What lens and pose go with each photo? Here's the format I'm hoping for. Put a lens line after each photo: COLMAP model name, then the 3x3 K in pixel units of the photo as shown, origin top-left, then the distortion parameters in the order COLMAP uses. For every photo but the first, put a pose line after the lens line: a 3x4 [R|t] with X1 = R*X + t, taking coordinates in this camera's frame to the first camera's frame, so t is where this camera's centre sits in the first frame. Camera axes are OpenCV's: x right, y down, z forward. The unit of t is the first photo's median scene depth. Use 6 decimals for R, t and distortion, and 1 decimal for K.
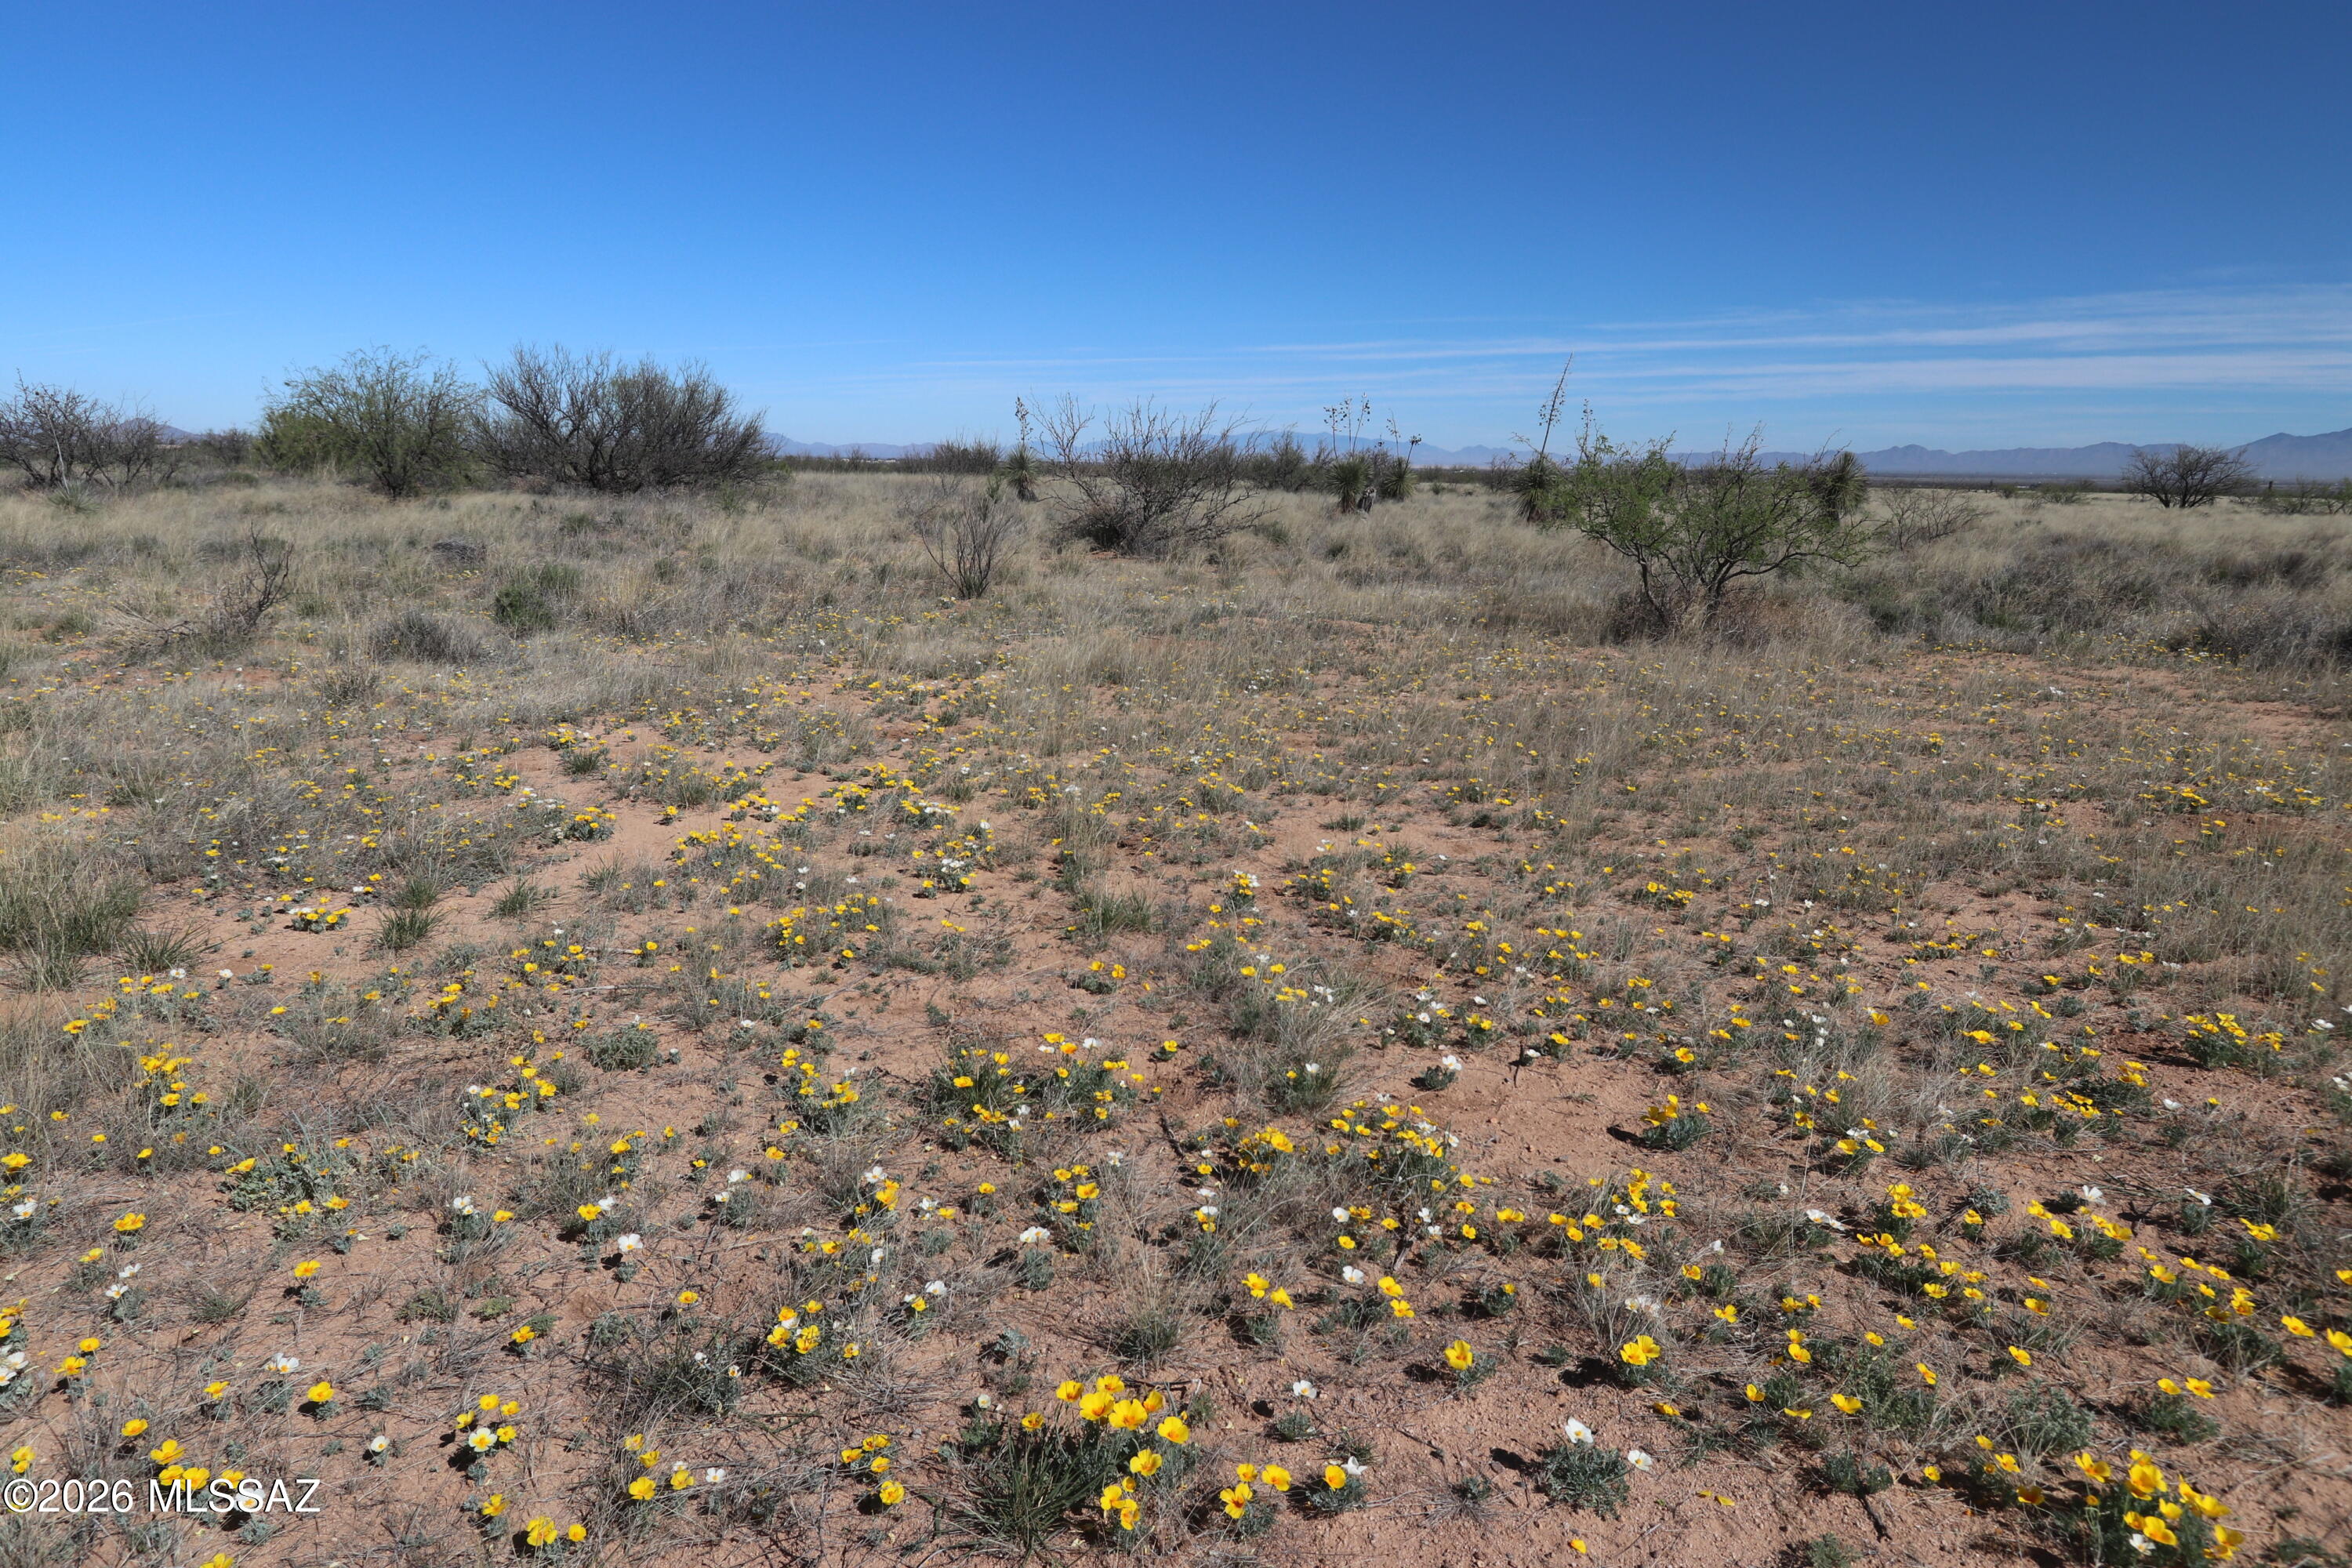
lens RADIAL K [[1350.2, 0, 1156.0], [0, 1350.2, 770.9], [0, 0, 1]] dist [-0.013582, 0.005156]
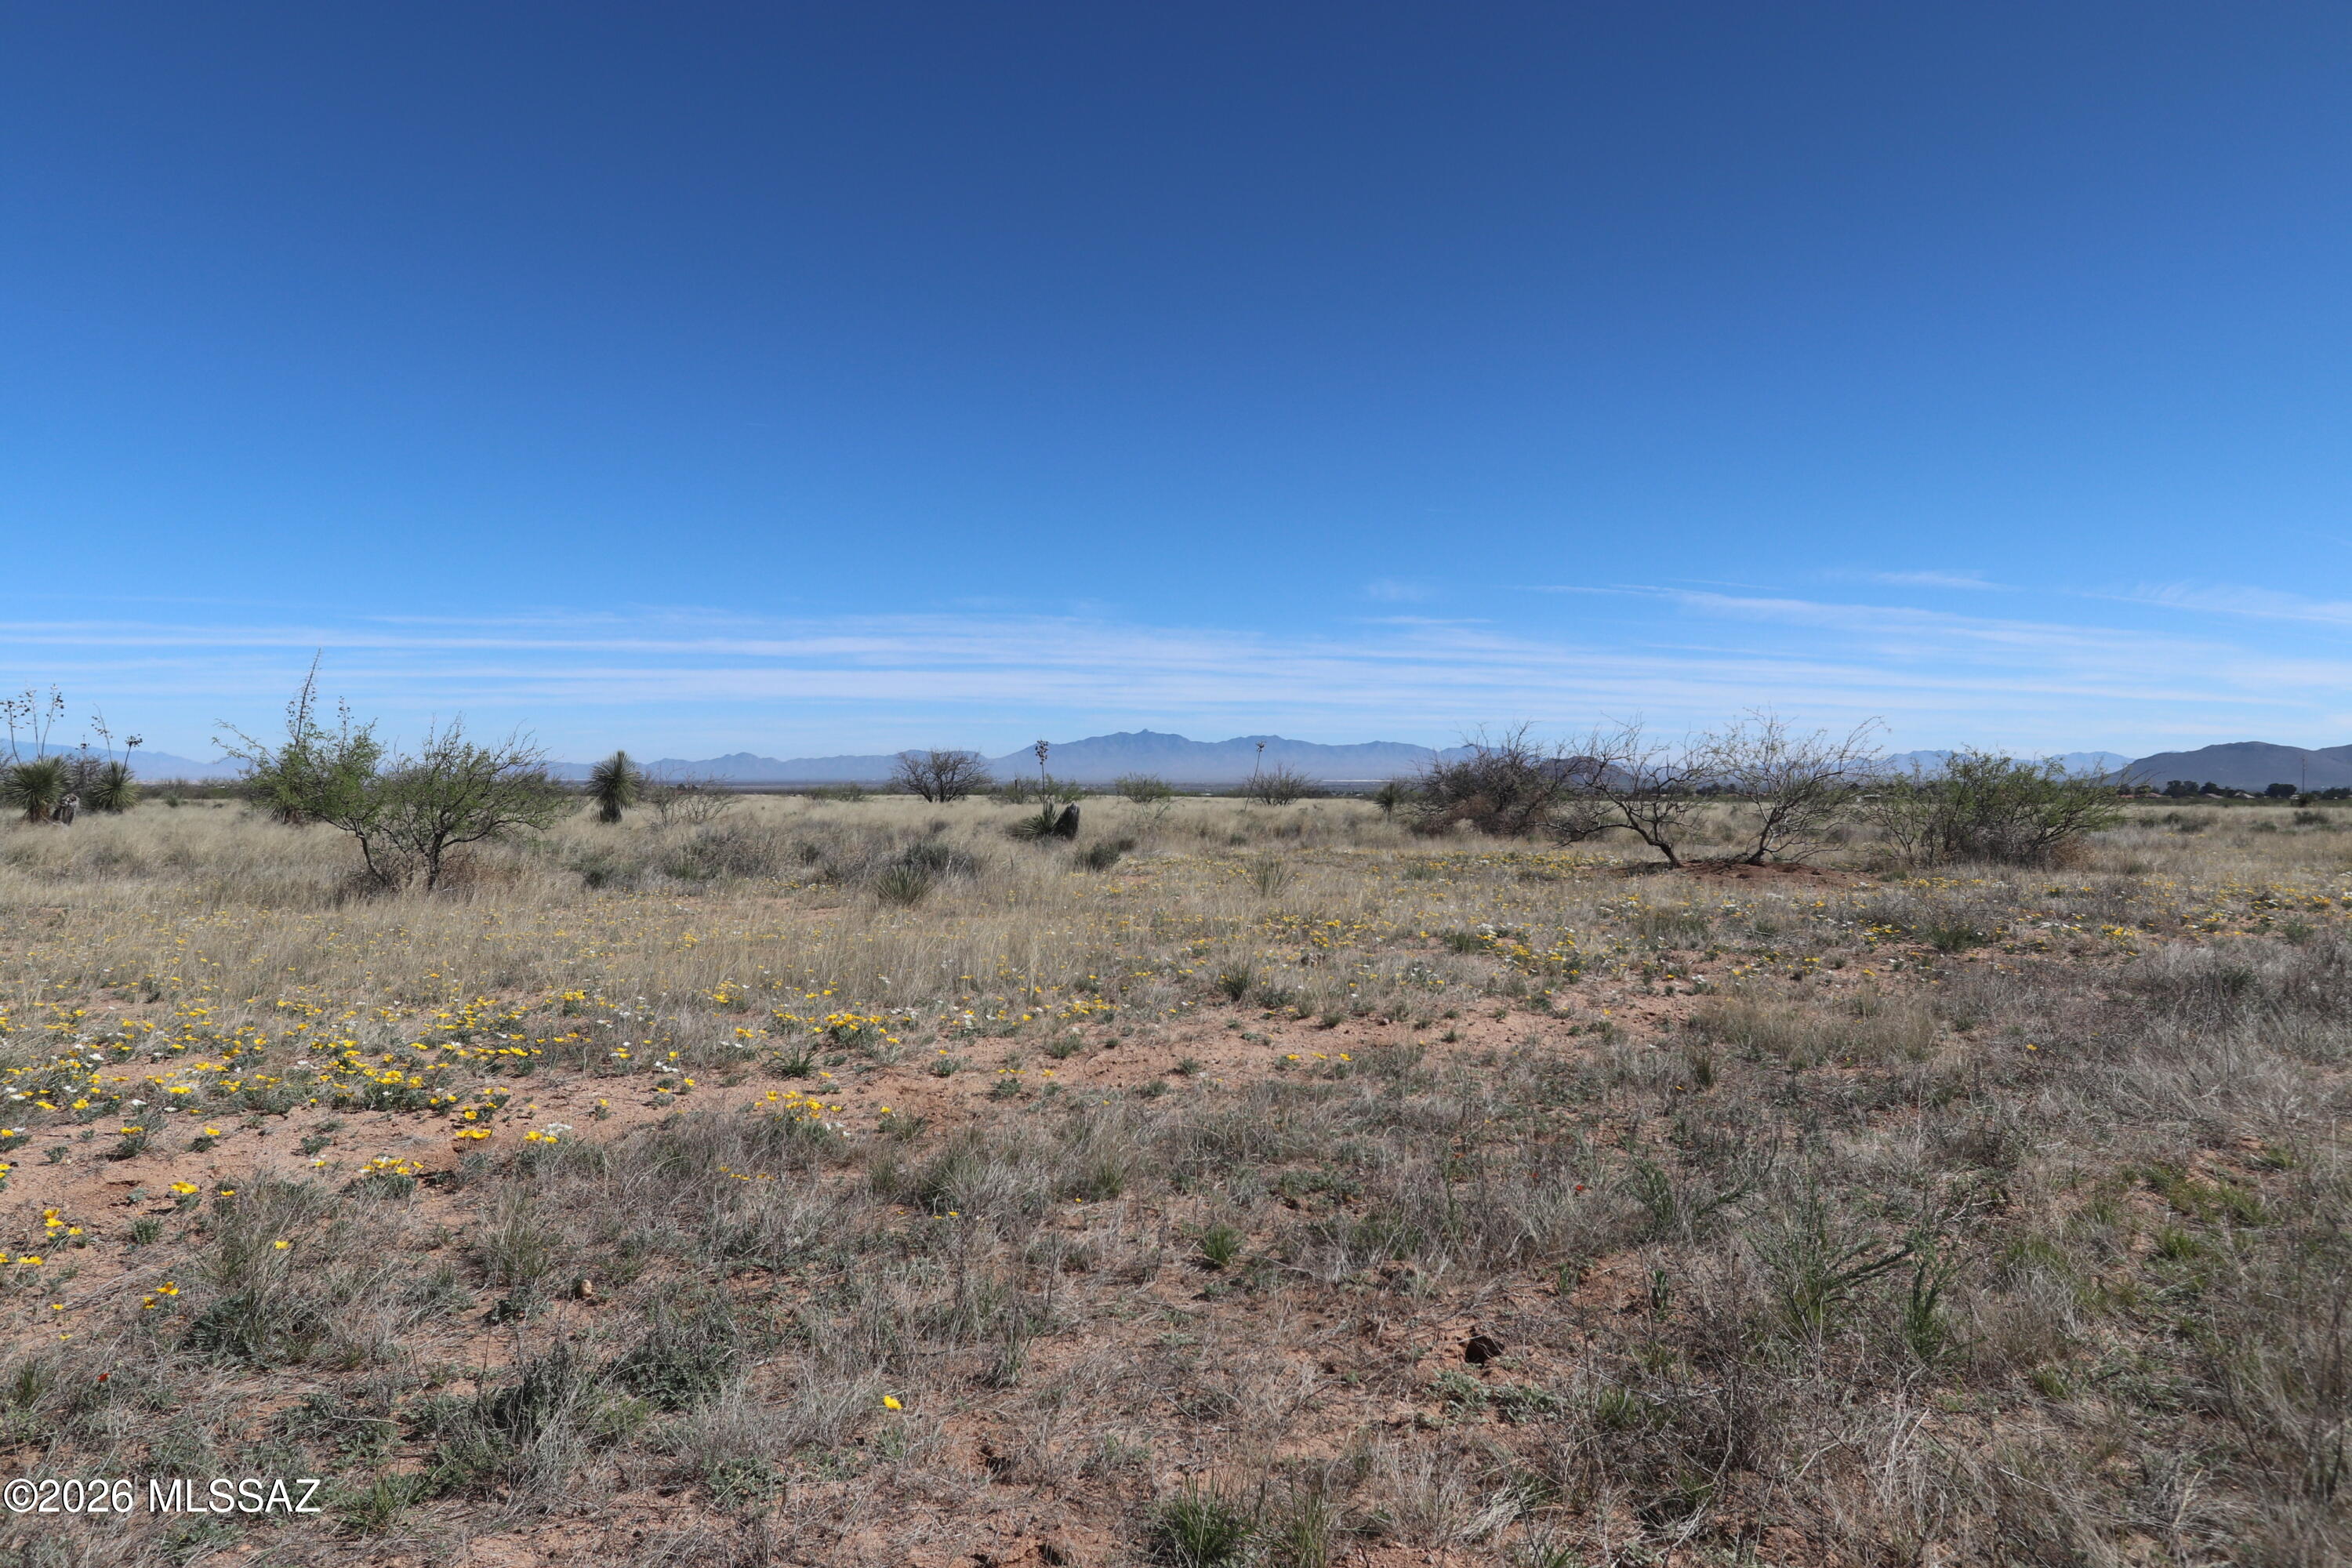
lens RADIAL K [[1609.3, 0, 1160.5], [0, 1609.3, 802.2], [0, 0, 1]] dist [-0.007642, 0.013594]
pose [[0.735813, -0.021391, 0.676847, -0.011182], [0.161397, 0.976238, -0.144605, 0.031458], [-0.657670, 0.215644, 0.721781, -0.103788]]
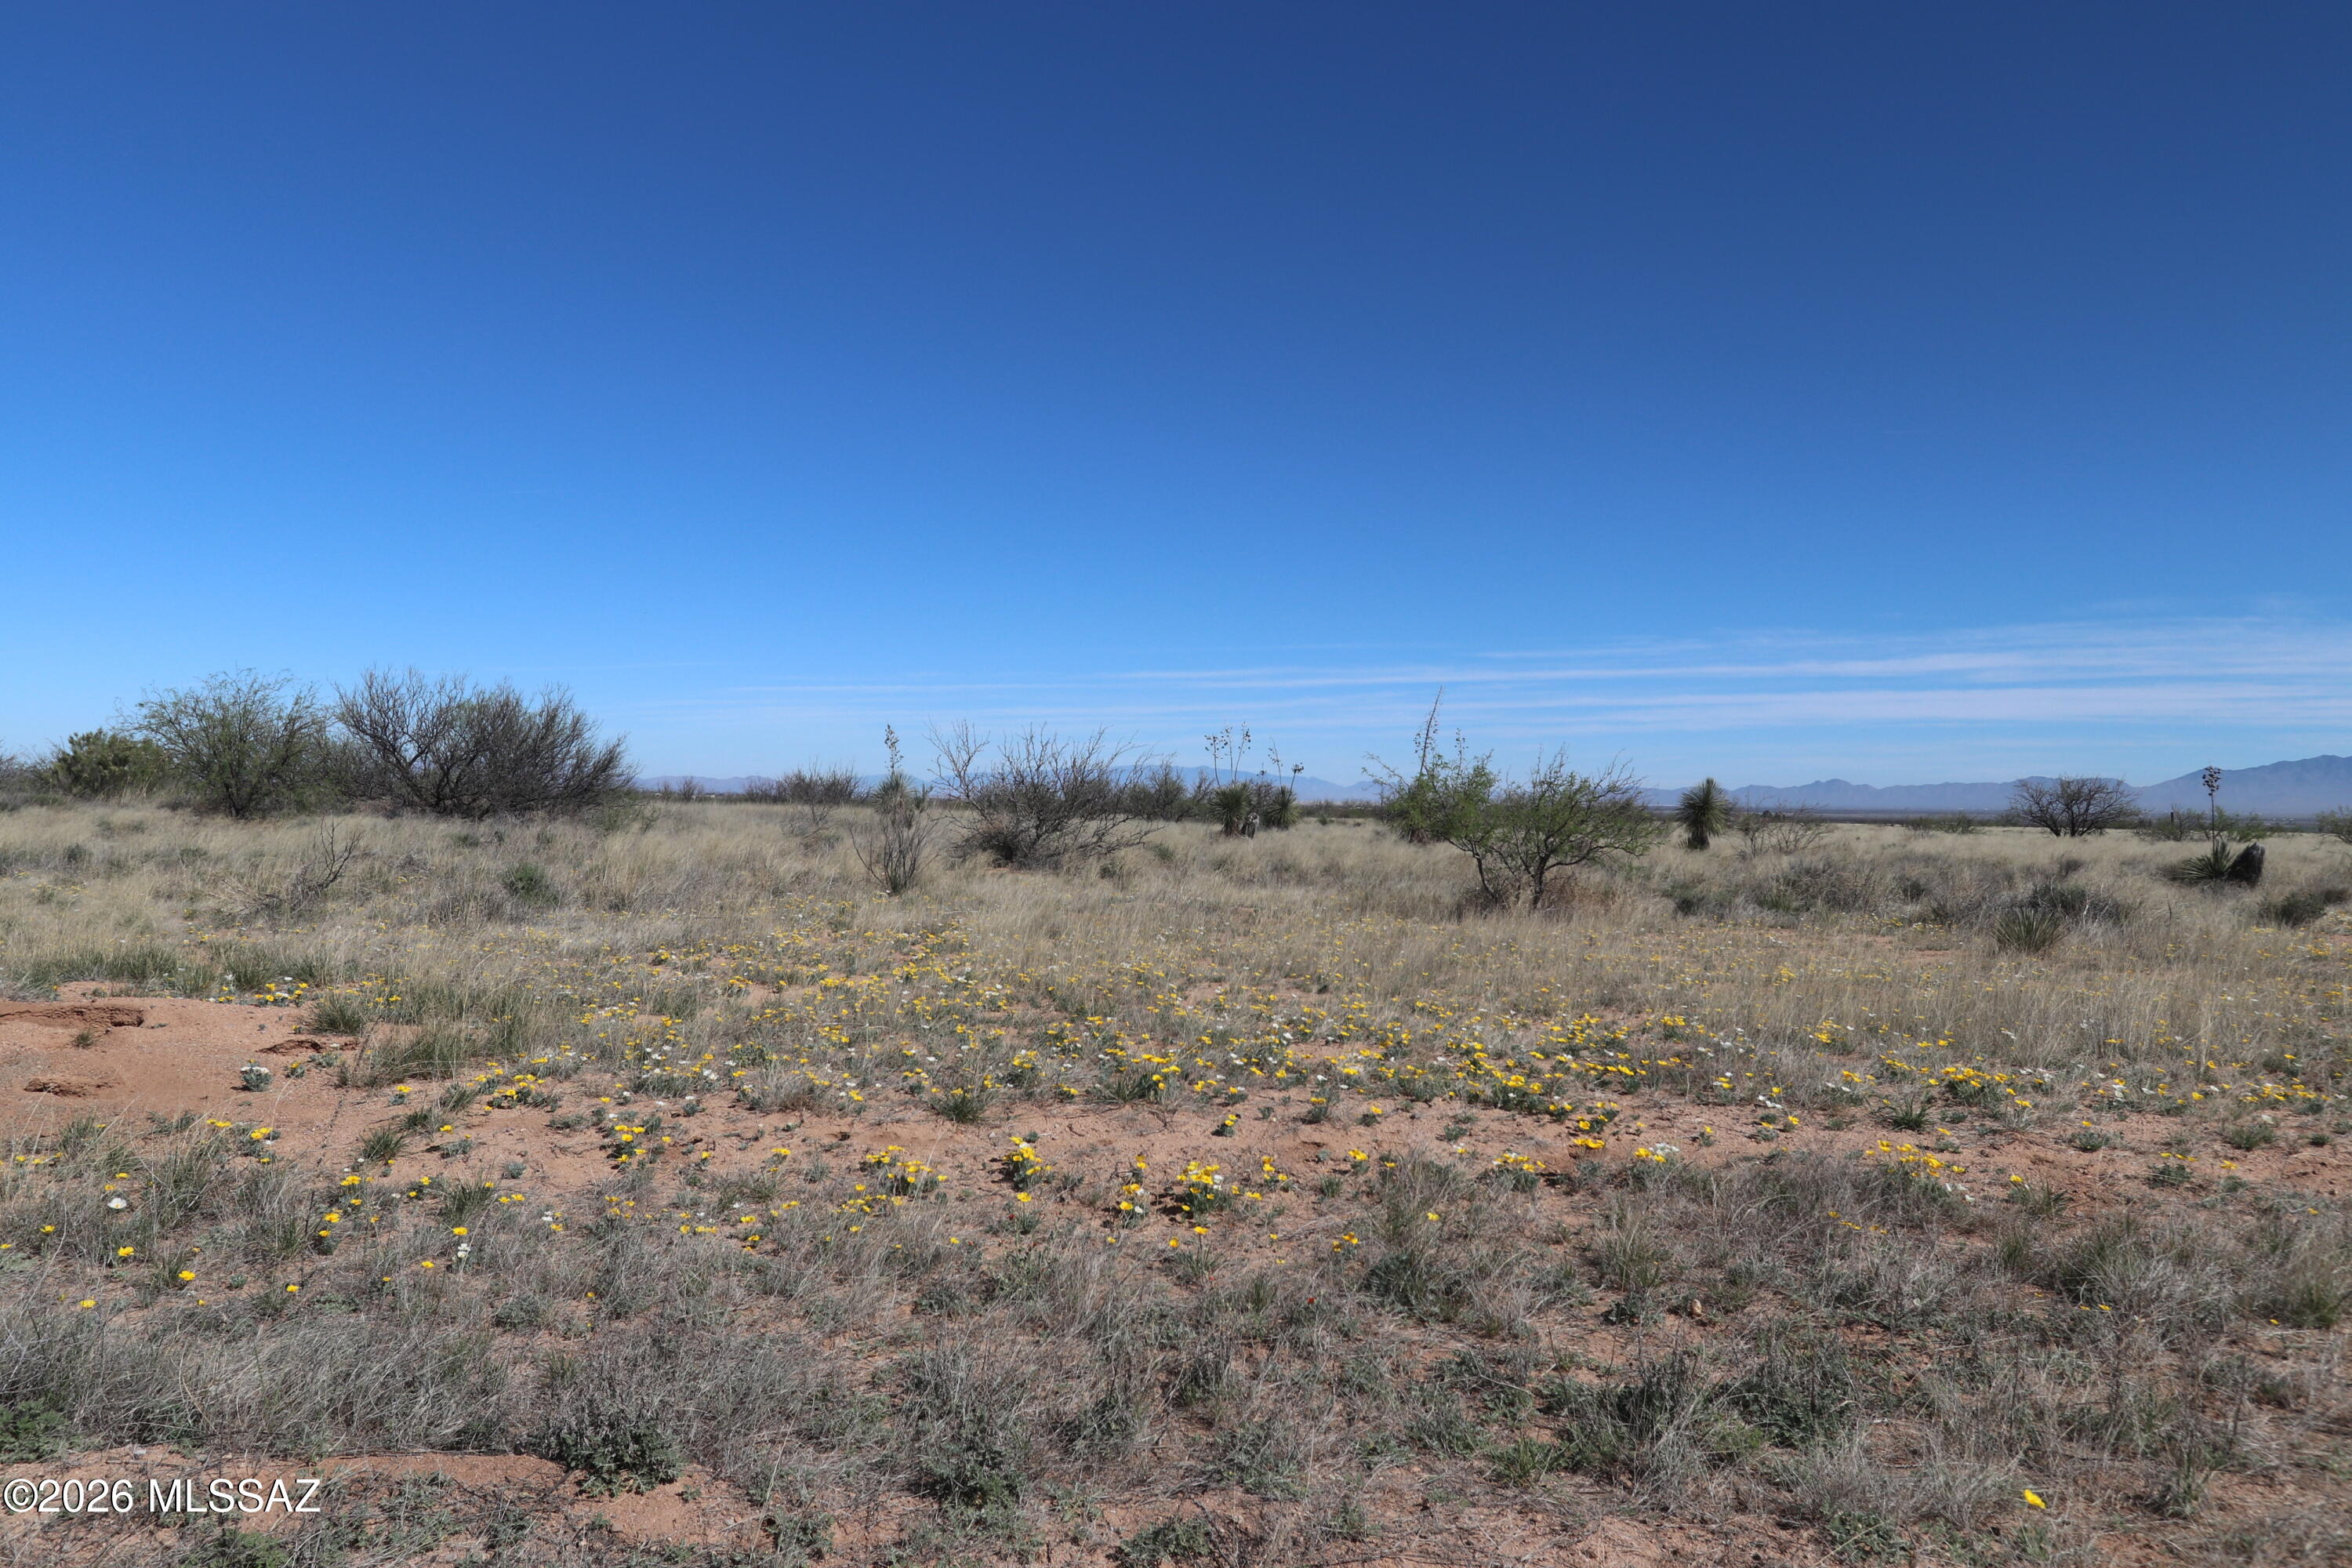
lens RADIAL K [[1609.3, 0, 1155.7], [0, 1609.3, 794.0], [0, 0, 1]] dist [-0.007642, 0.013594]
pose [[0.995861, 0.000891, 0.090886, -0.014829], [0.019789, 0.973839, -0.226374, 0.031254], [-0.088710, 0.227235, 0.969791, -0.106661]]
